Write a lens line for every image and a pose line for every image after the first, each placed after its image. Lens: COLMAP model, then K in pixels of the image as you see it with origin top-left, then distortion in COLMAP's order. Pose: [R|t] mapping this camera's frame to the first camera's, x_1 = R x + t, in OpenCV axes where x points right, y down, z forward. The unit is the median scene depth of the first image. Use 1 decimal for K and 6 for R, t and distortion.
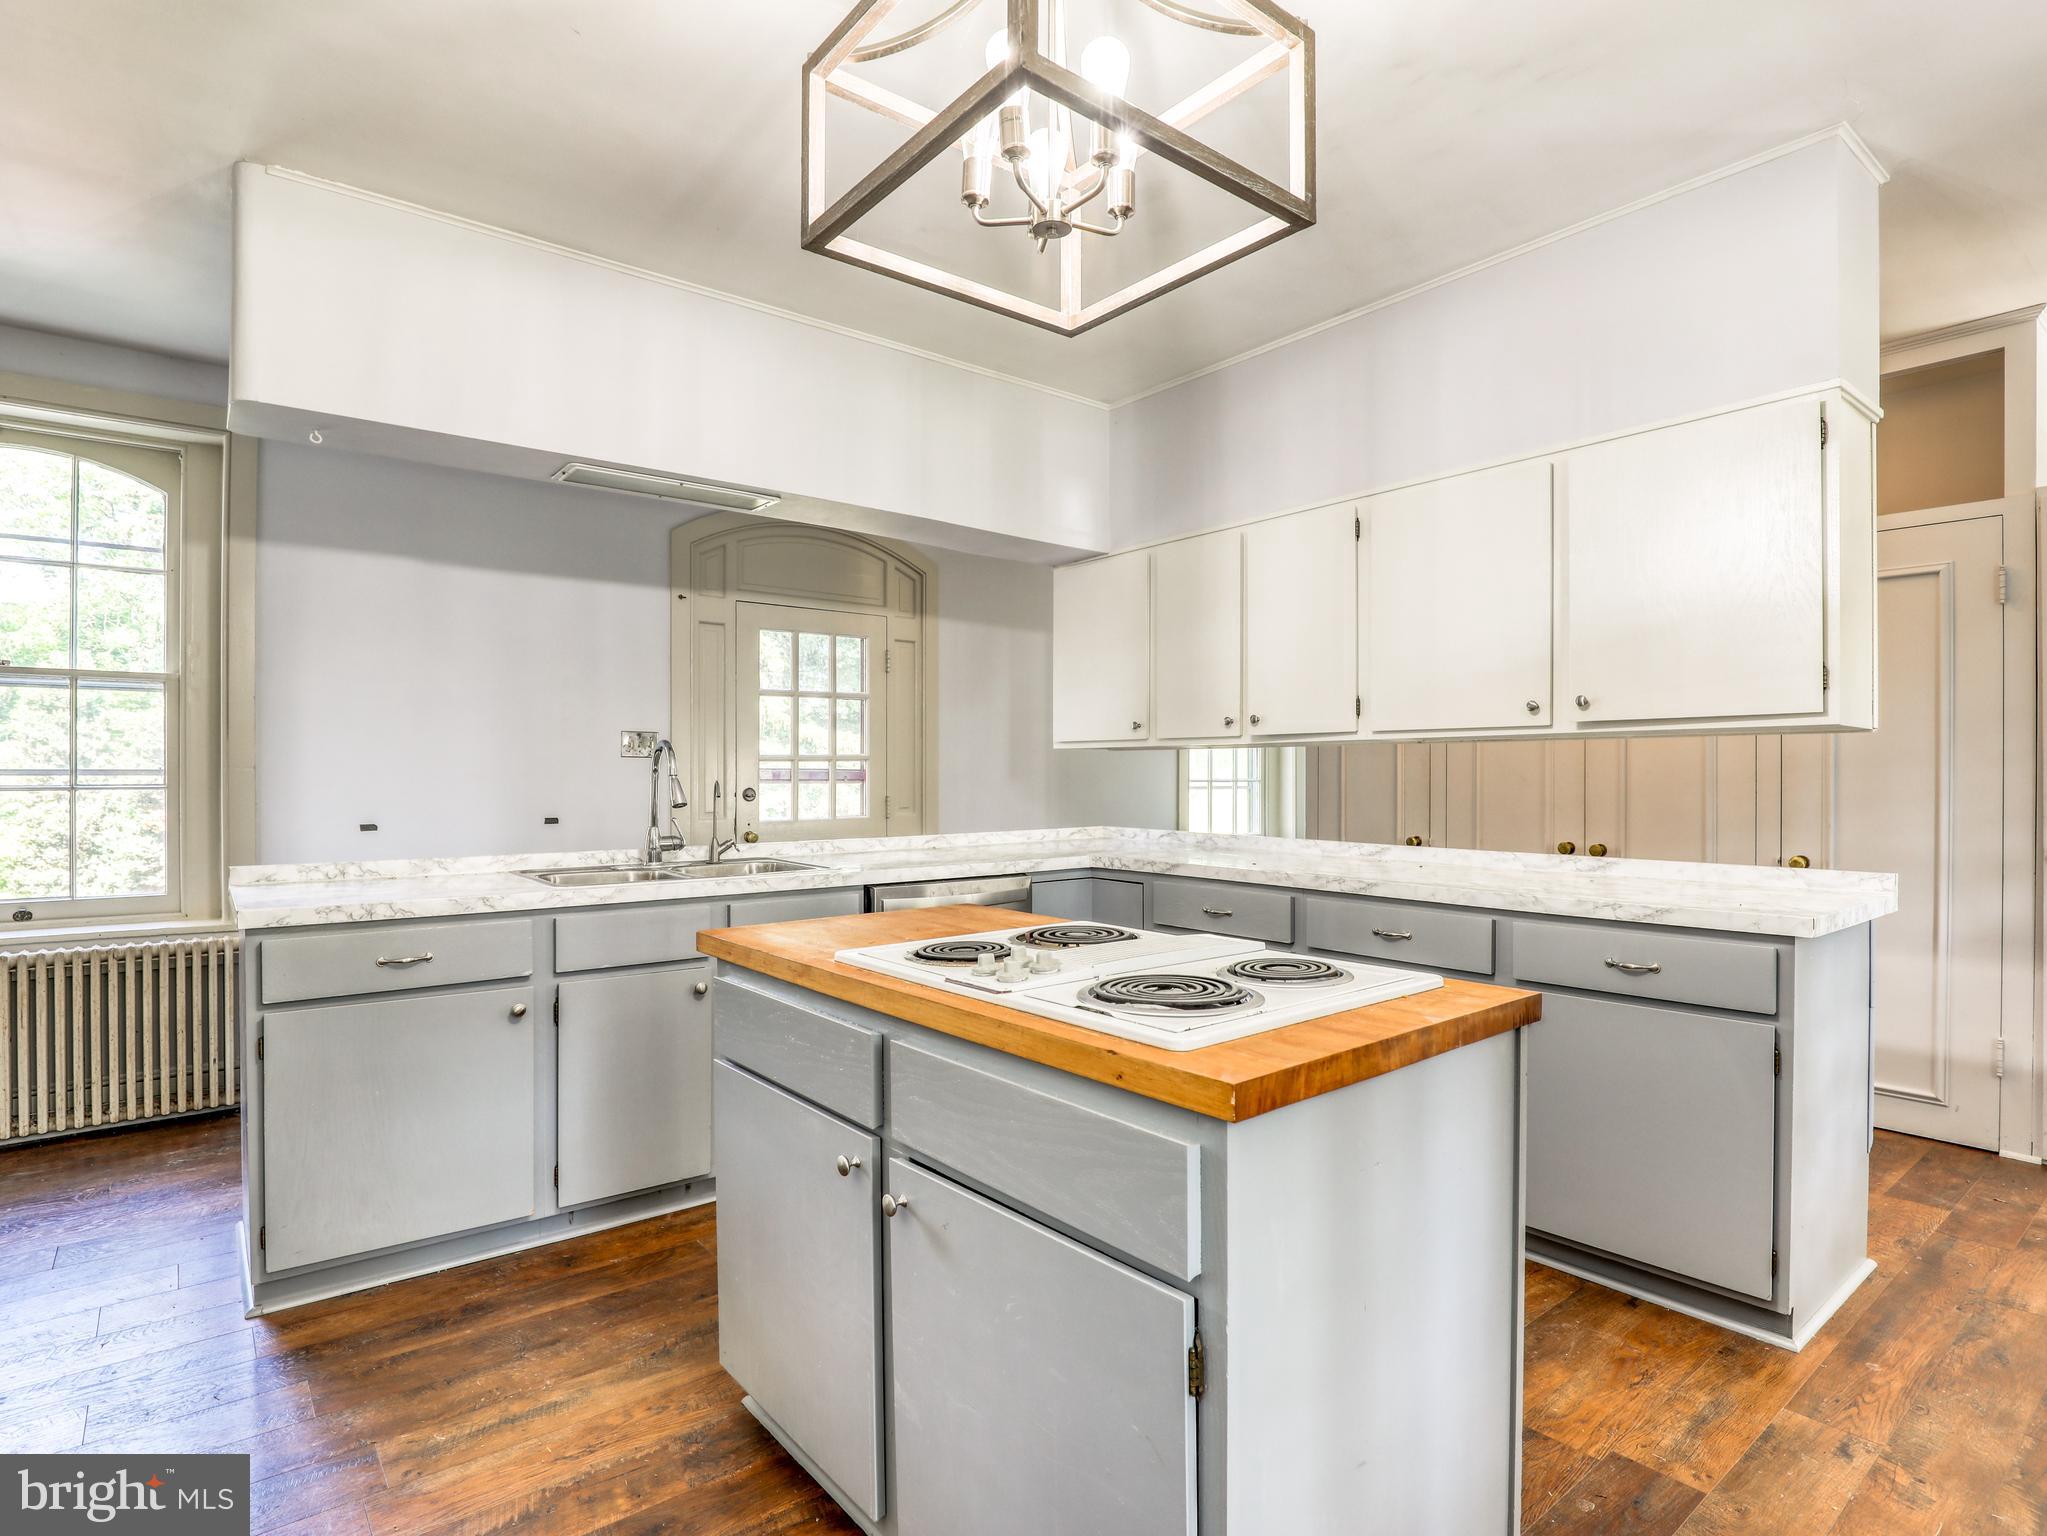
lens RADIAL K [[1067.1, 0, 1030.1], [0, 1067.1, 779.0], [0, 0, 1]] dist [-0.027322, 0.000805]
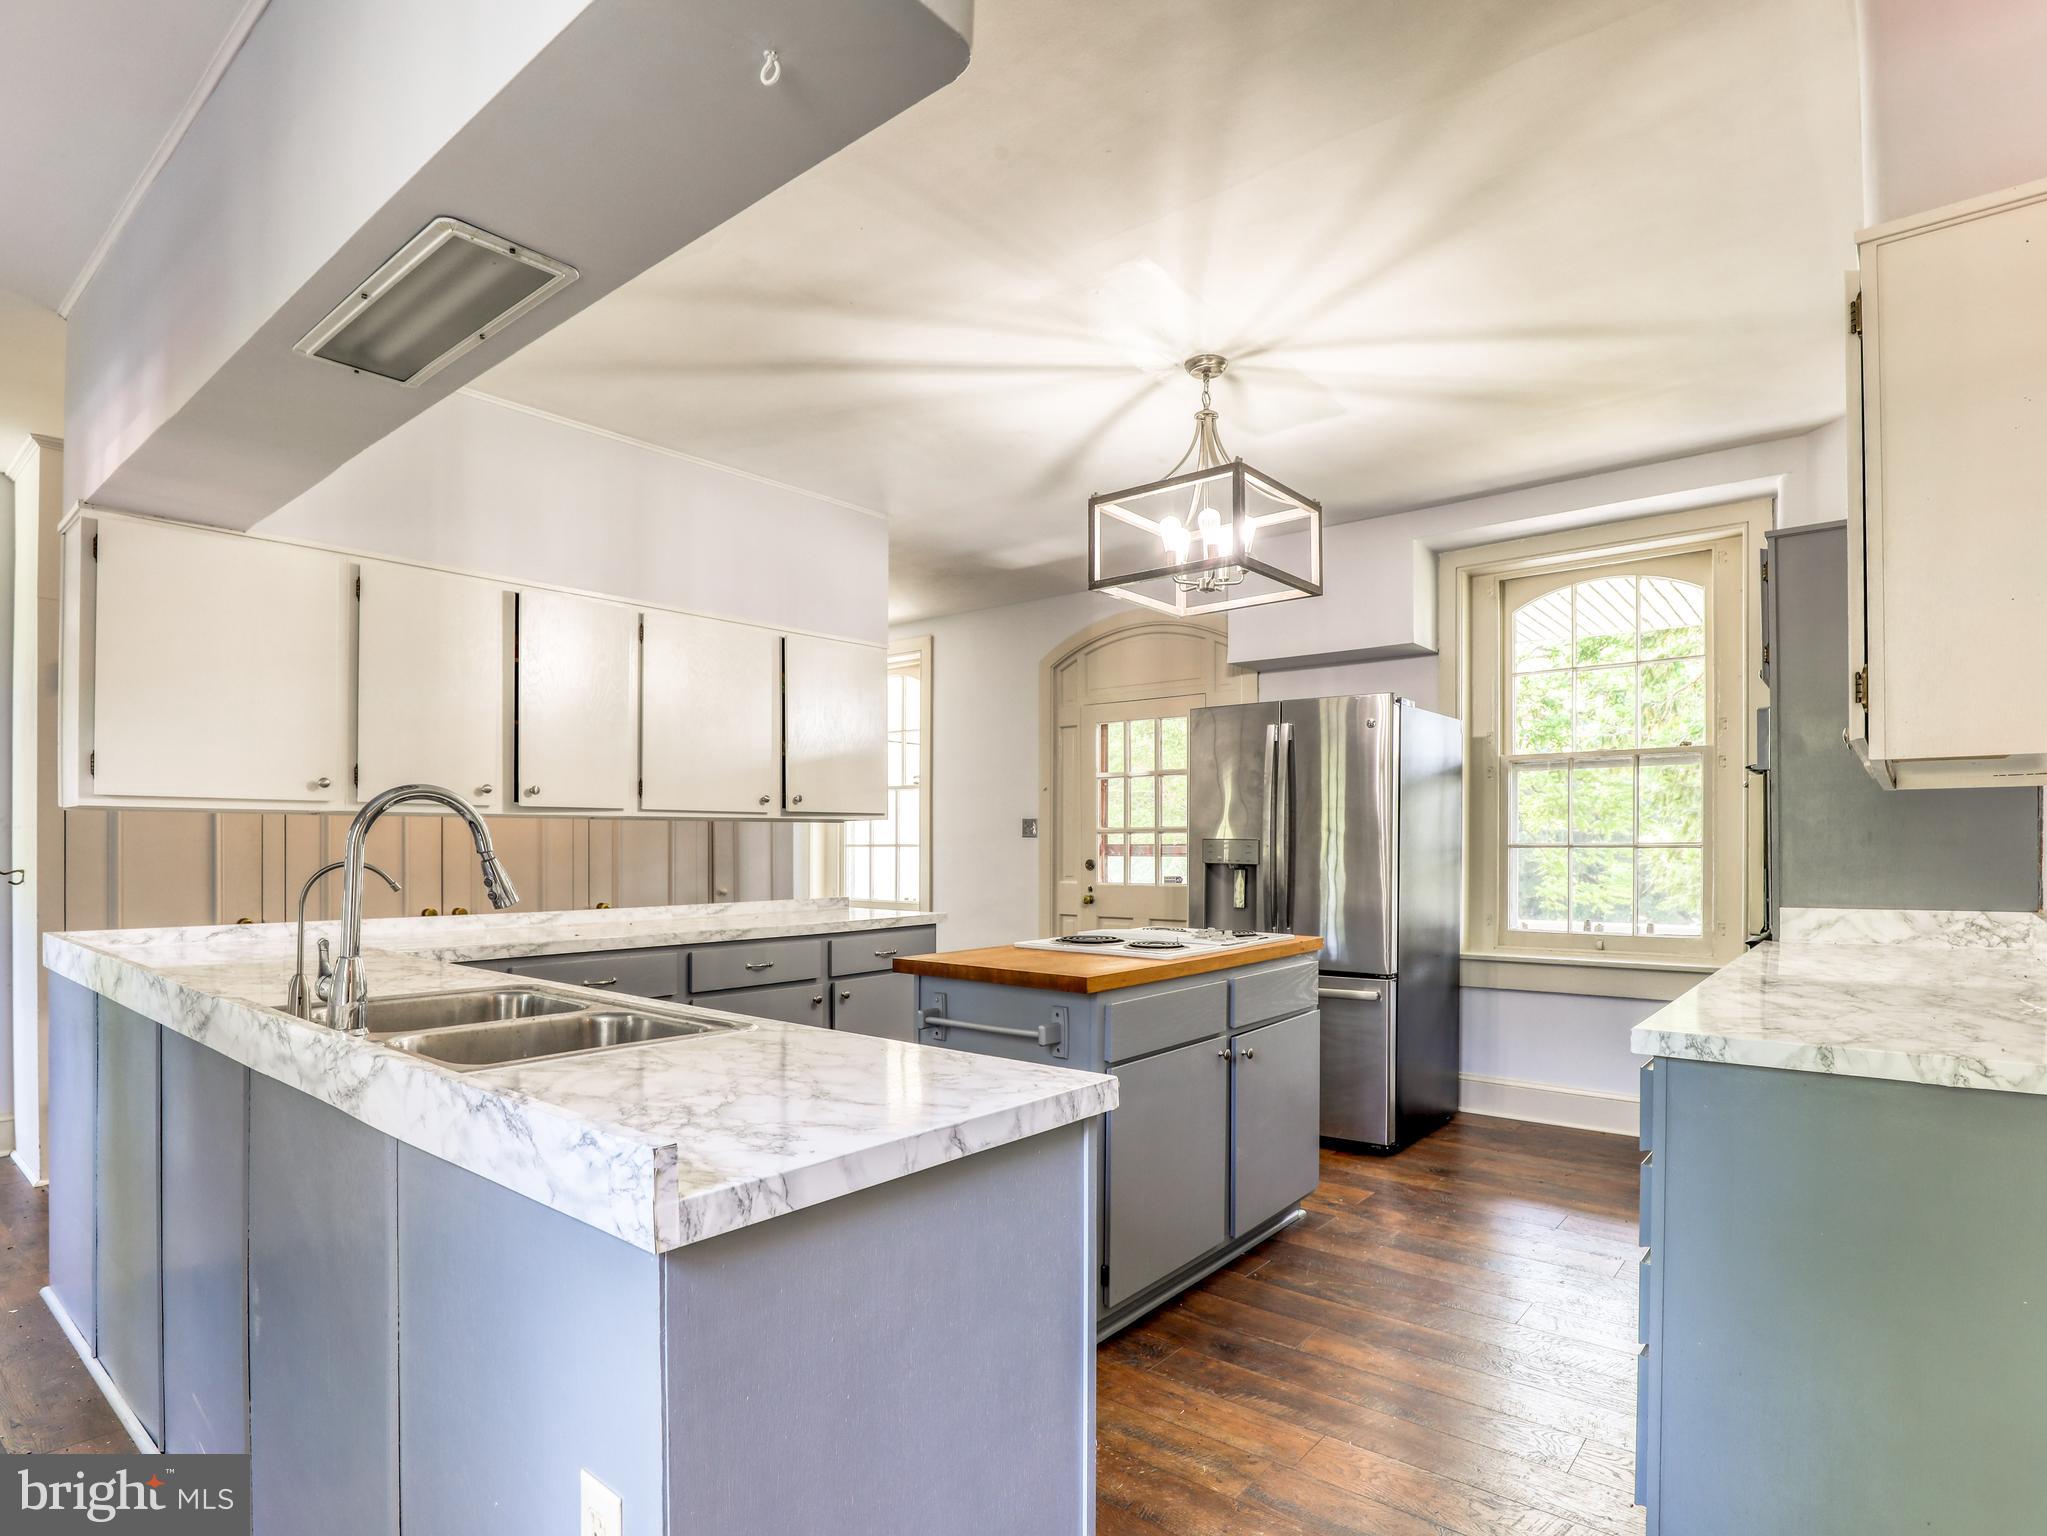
lens RADIAL K [[1067.1, 0, 1030.1], [0, 1067.1, 779.0], [0, 0, 1]] dist [-0.027322, 0.000805]
pose [[-0.175345, 0.054077, 0.983021, -1.631899], [0.003387, 0.998518, -0.054325, -0.021760], [-0.984501, -0.006196, -0.175268, 1.363934]]
